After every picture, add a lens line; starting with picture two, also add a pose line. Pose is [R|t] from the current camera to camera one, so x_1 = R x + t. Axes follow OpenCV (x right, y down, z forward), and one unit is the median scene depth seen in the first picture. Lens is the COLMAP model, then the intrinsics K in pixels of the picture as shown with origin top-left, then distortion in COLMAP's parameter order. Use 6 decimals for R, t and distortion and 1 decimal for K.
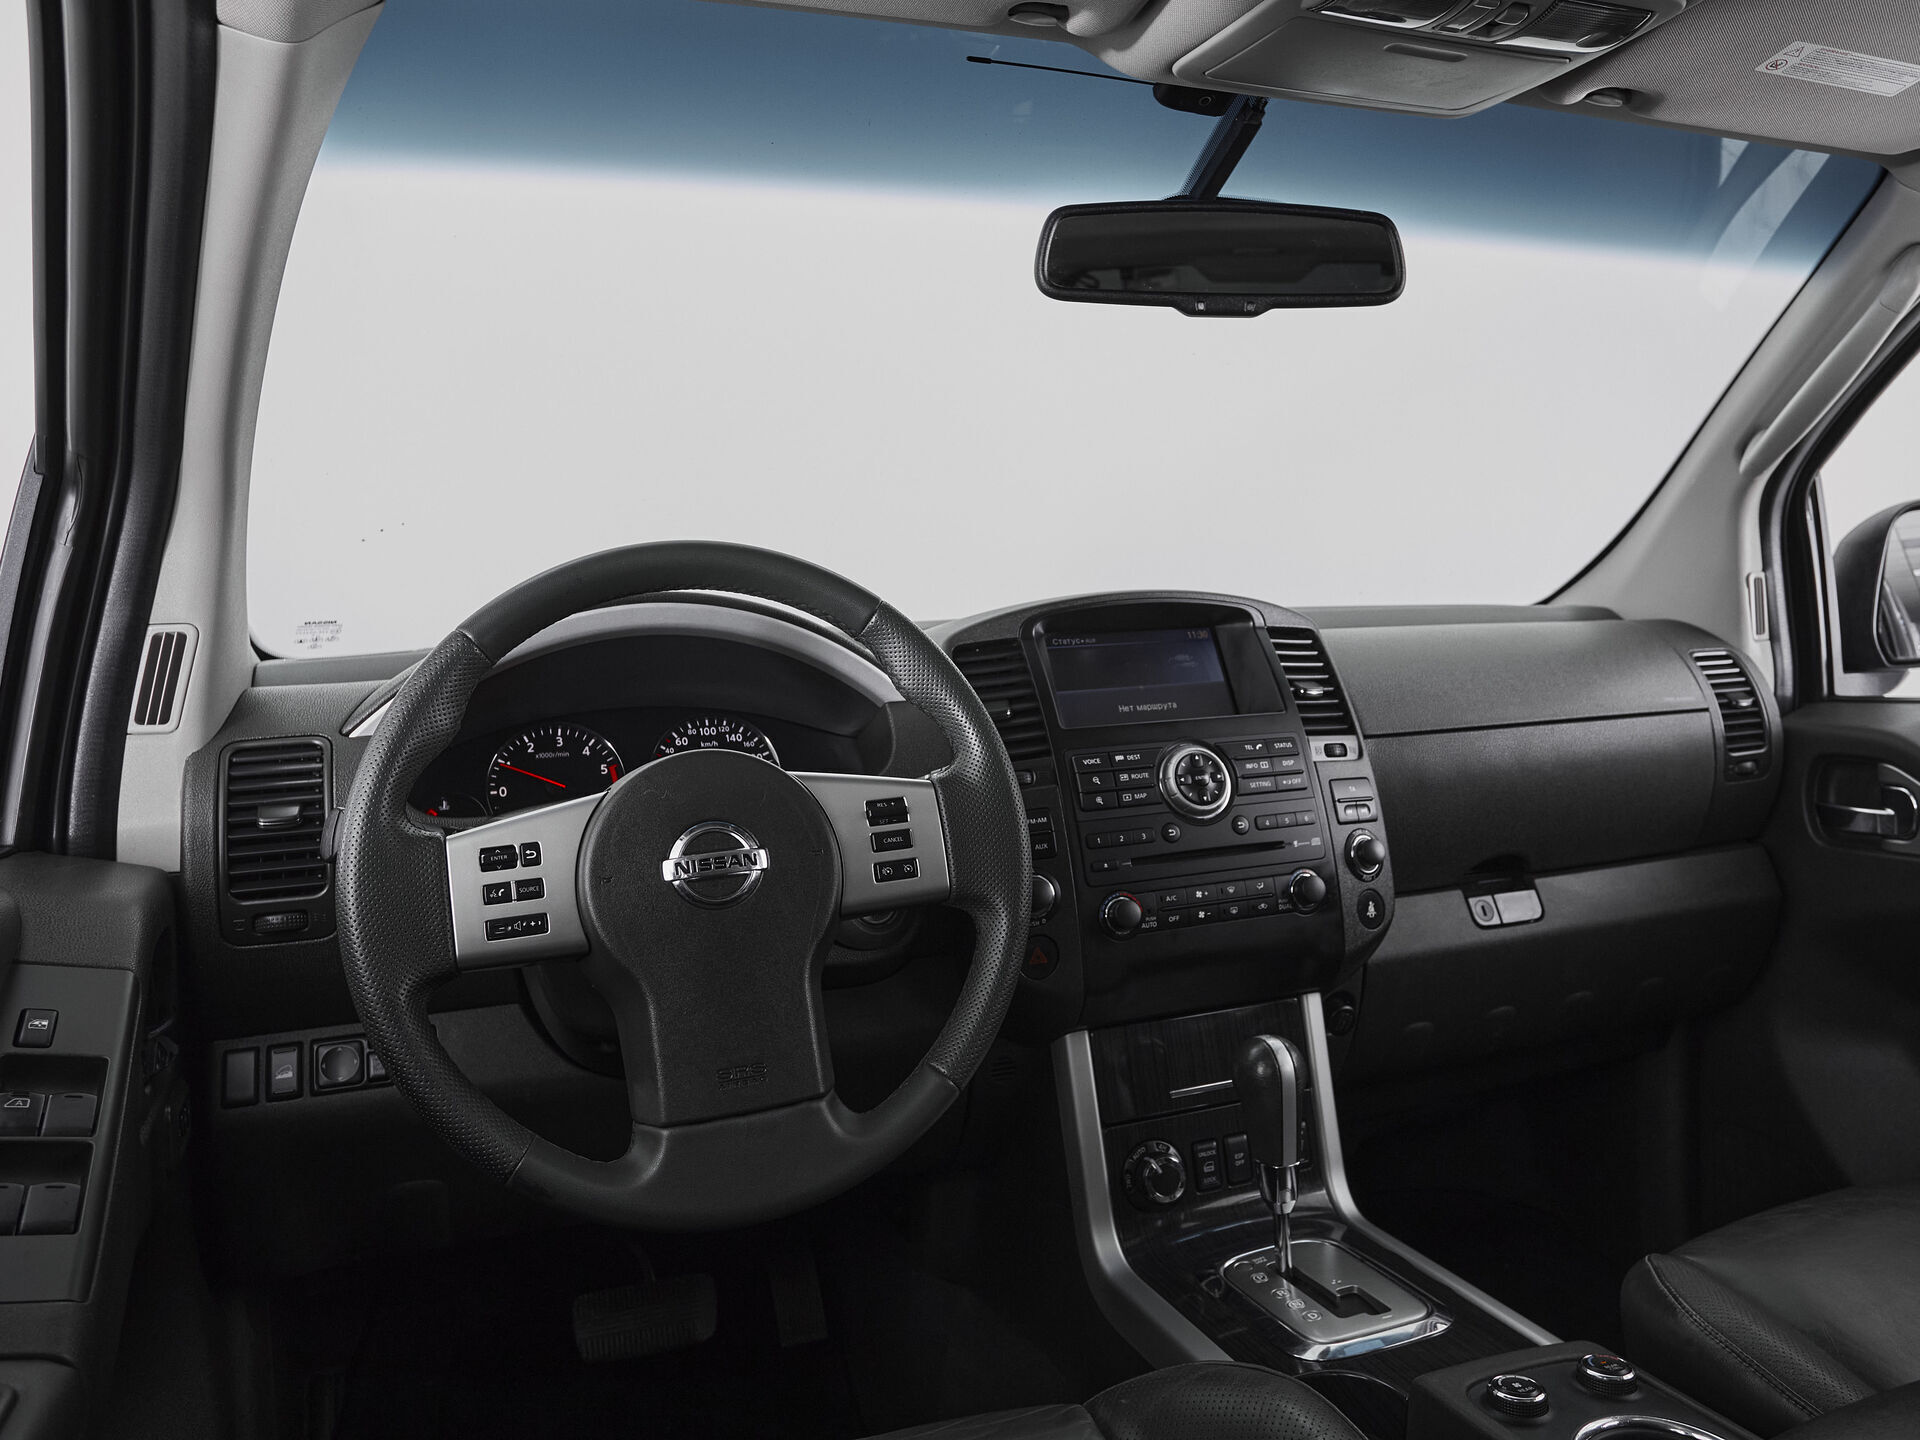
lens RADIAL K [[1454.8, 0, 1028.0], [0, 1454.8, 635.1], [0, 0, 1]] dist [-0.075330, 0.051849]
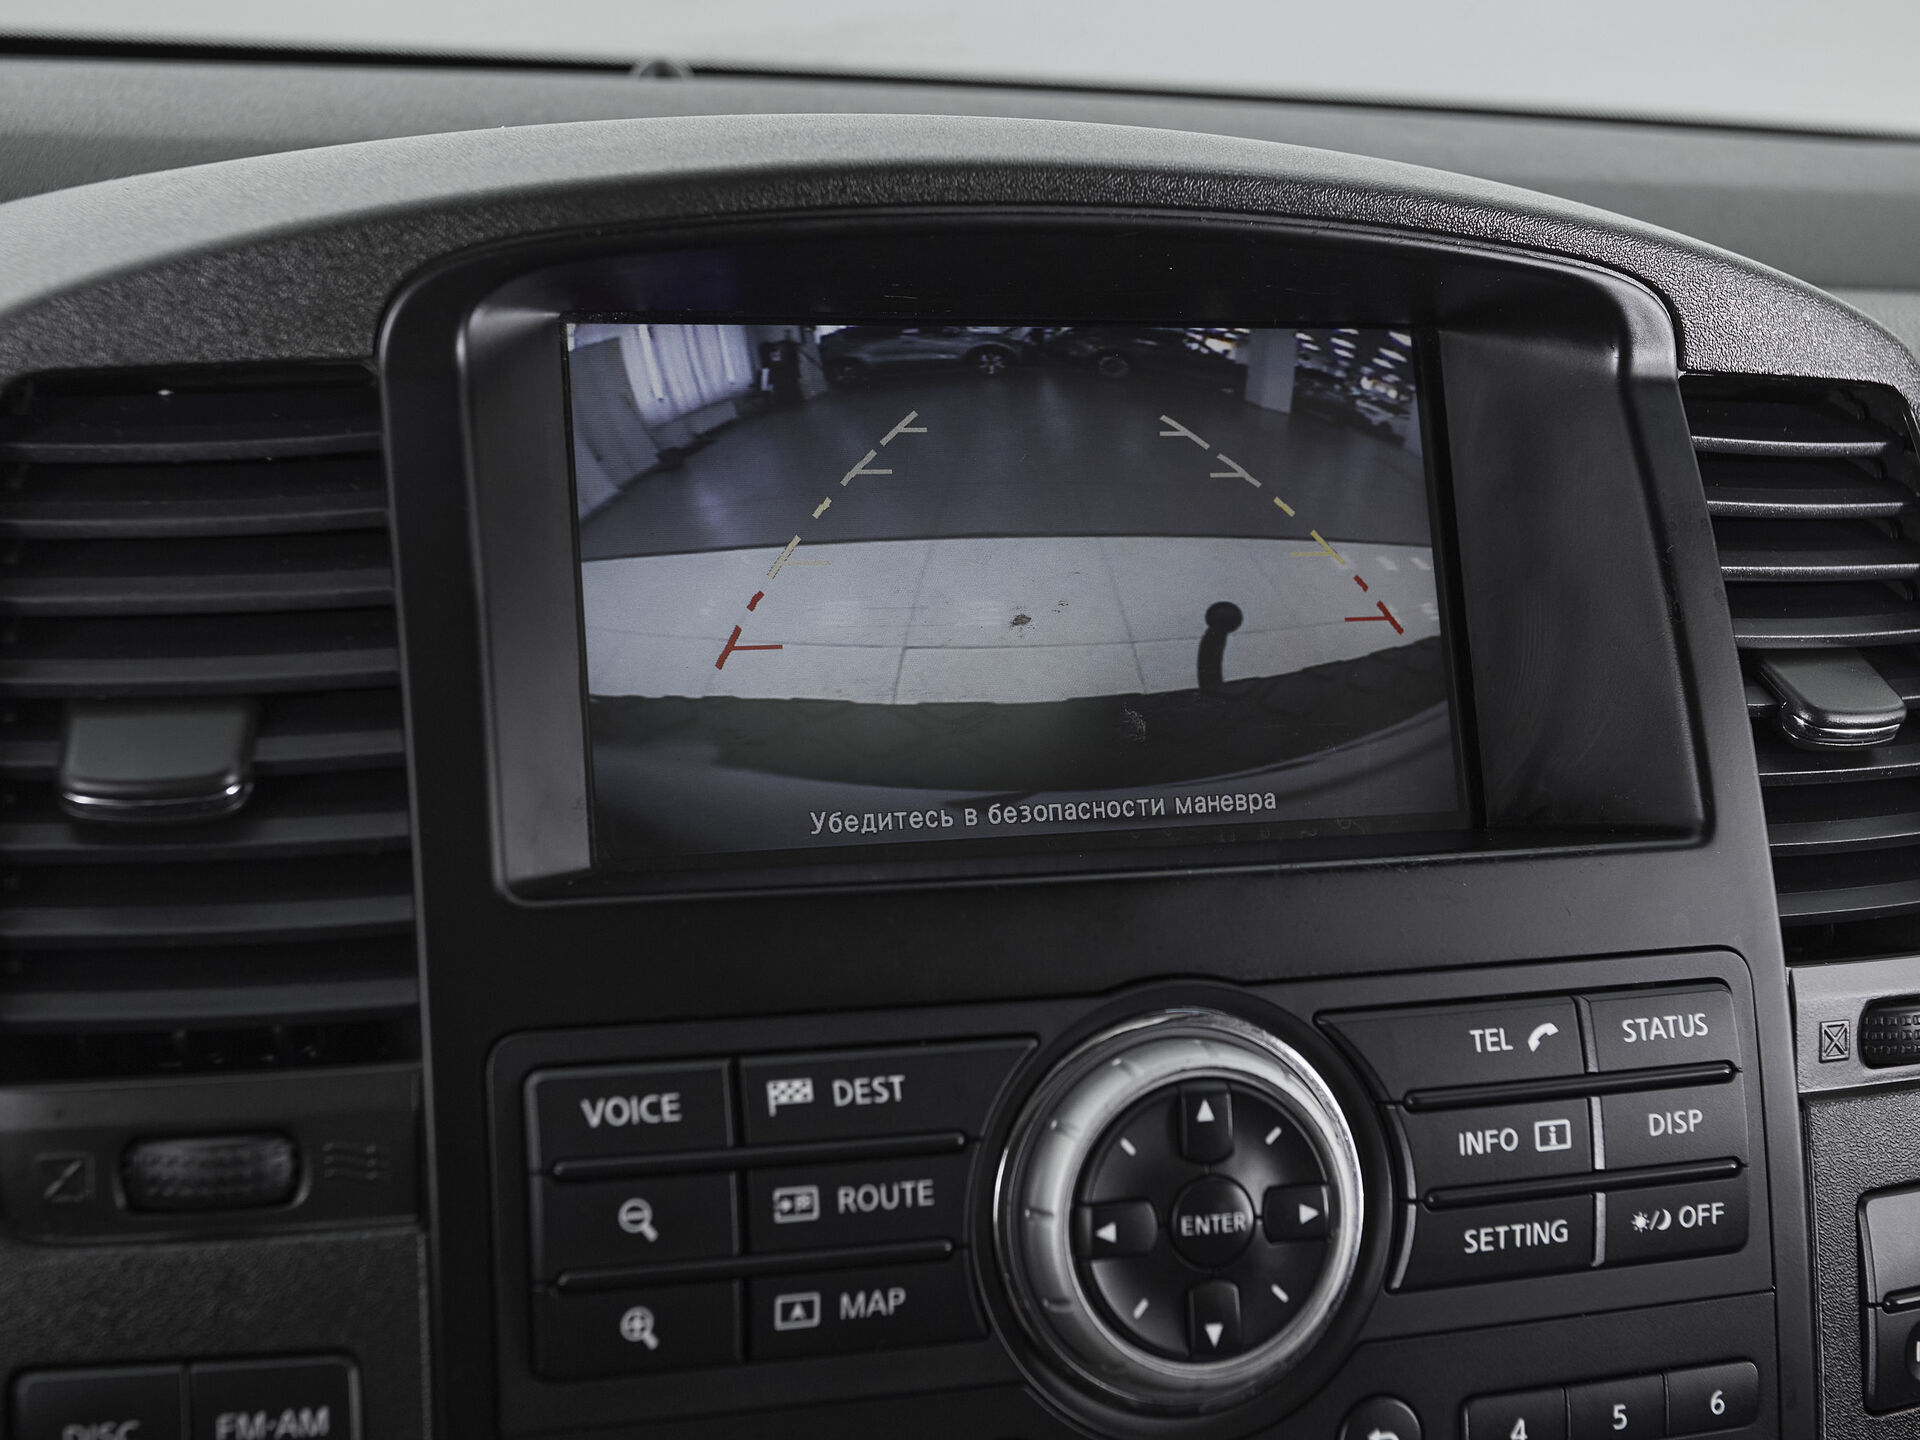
lens RADIAL K [[2860.3, 0, 978.3], [0, 2860.3, 646.3], [0, 0, 1]] dist [-0.007529, 0.000000]
pose [[0.991354, 0.127384, -0.031466, 0.091210], [-0.114436, 0.956701, 0.267633, -0.073155], [0.064196, -0.261718, 0.963007, 0.655110]]
